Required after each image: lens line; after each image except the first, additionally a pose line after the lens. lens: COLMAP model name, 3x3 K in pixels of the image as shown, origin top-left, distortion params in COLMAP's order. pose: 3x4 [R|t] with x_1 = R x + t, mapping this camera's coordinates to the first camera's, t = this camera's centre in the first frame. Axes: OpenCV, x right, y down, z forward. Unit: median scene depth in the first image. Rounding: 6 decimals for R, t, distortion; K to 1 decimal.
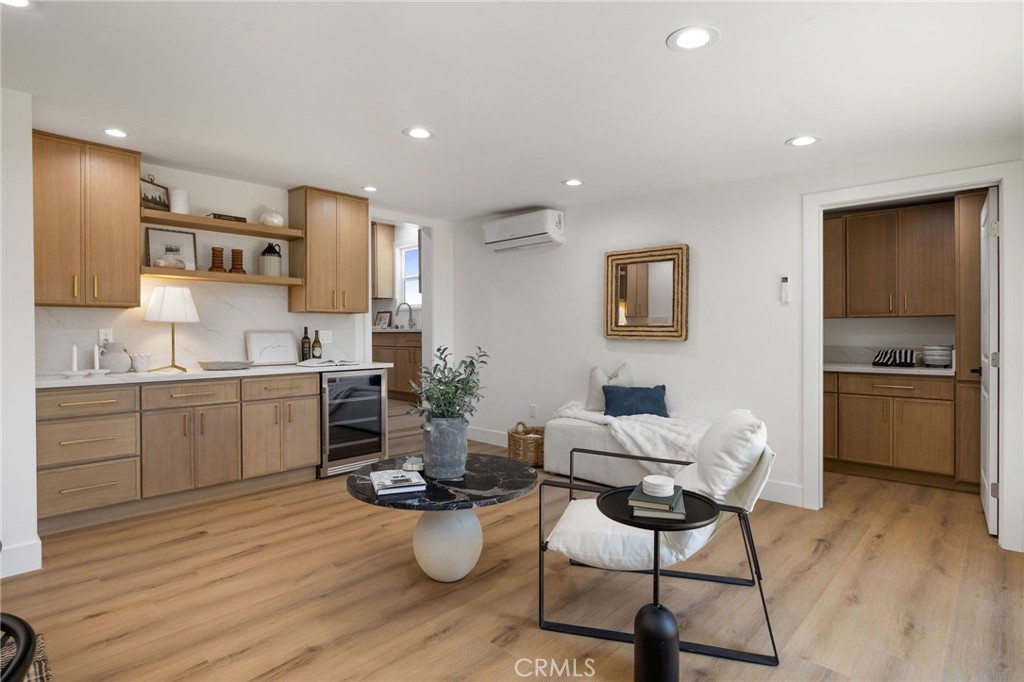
lens RADIAL K [[539.2, 0, 509.2], [0, 539.2, 338.1], [0, 0, 1]] dist [-0.002697, -0.000269]
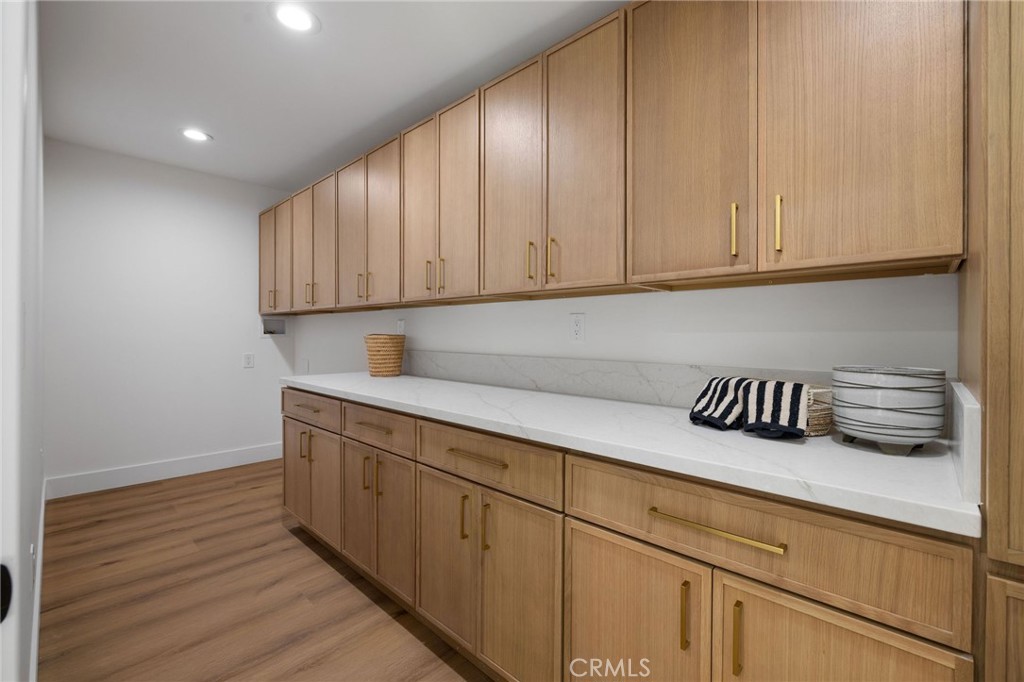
lens RADIAL K [[442.8, 0, 510.4], [0, 442.8, 337.7], [0, 0, 1]] dist [-0.012619, -0.000001]
pose [[0.999884, 0.012578, -0.008536, 0.588669], [-0.012643, 0.999891, -0.007581, 0.000913], [0.008440, 0.007688, 0.999935, 0.751207]]
